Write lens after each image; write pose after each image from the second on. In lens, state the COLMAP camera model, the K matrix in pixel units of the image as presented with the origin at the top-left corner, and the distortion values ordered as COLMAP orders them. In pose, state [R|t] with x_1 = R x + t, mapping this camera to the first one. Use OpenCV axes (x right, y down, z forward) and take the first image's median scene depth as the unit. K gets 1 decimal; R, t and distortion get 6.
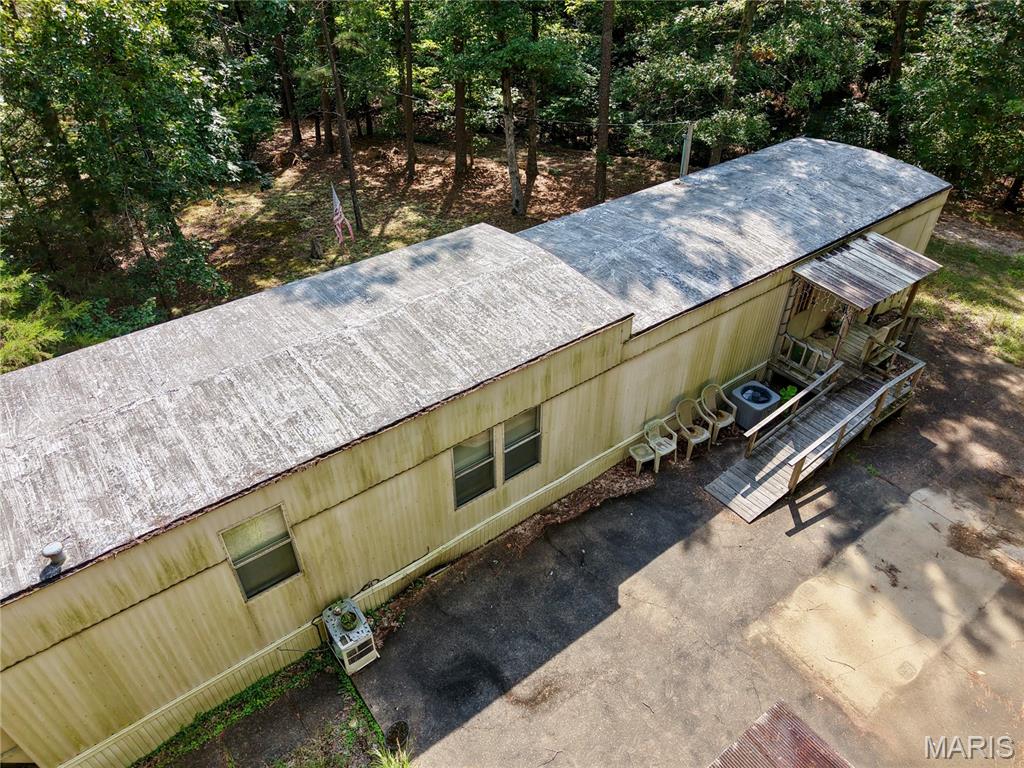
lens RADIAL K [[692.5, 0, 512.0], [0, 692.5, 384.0], [0, 0, 1]] dist [0.037822, -0.030080]
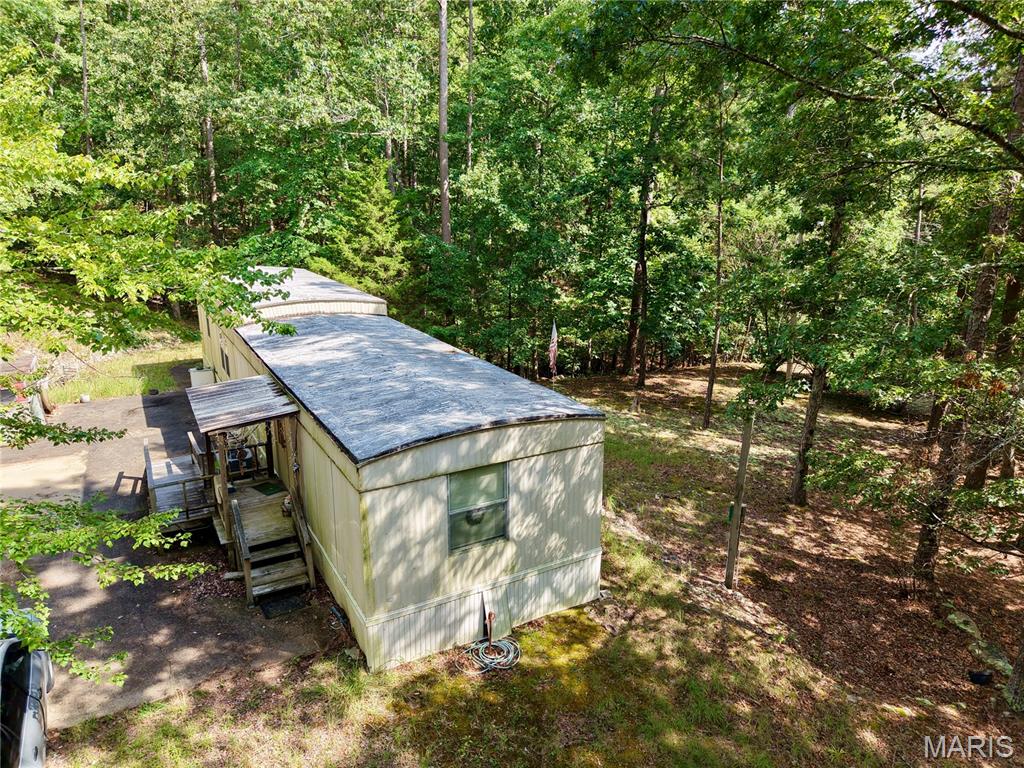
lens RADIAL K [[669.3, 0, 512.0], [0, 669.3, 384.0], [0, 0, 1]] dist [-0.001549, -0.001882]
pose [[-0.129232, 0.235252, -0.963304, 1.310012], [-0.621318, 0.737903, 0.263559, -0.643027], [0.772828, 0.632578, 0.050806, 1.202338]]
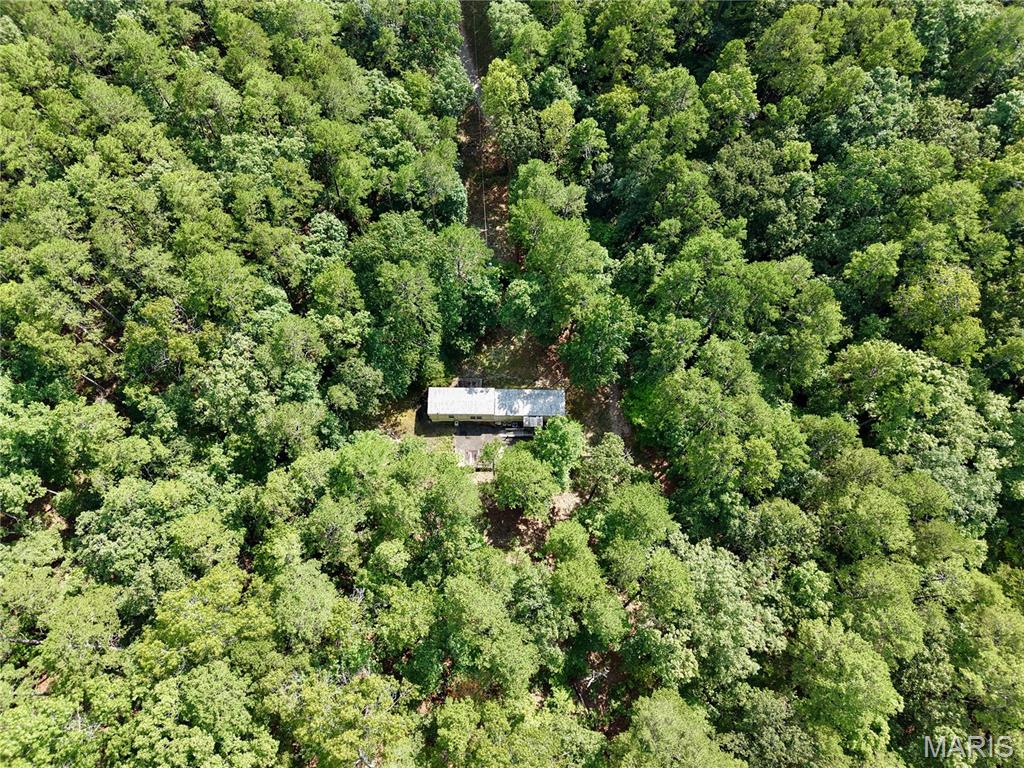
lens RADIAL K [[692.5, 0, 512.0], [0, 692.5, 384.0], [0, 0, 1]] dist [0.037822, -0.030080]
pose [[0.788571, 0.576142, -0.214980, 1.634747], [-0.379002, 0.730648, 0.567900, -4.417759], [0.484266, -0.366352, 0.794527, -4.662025]]
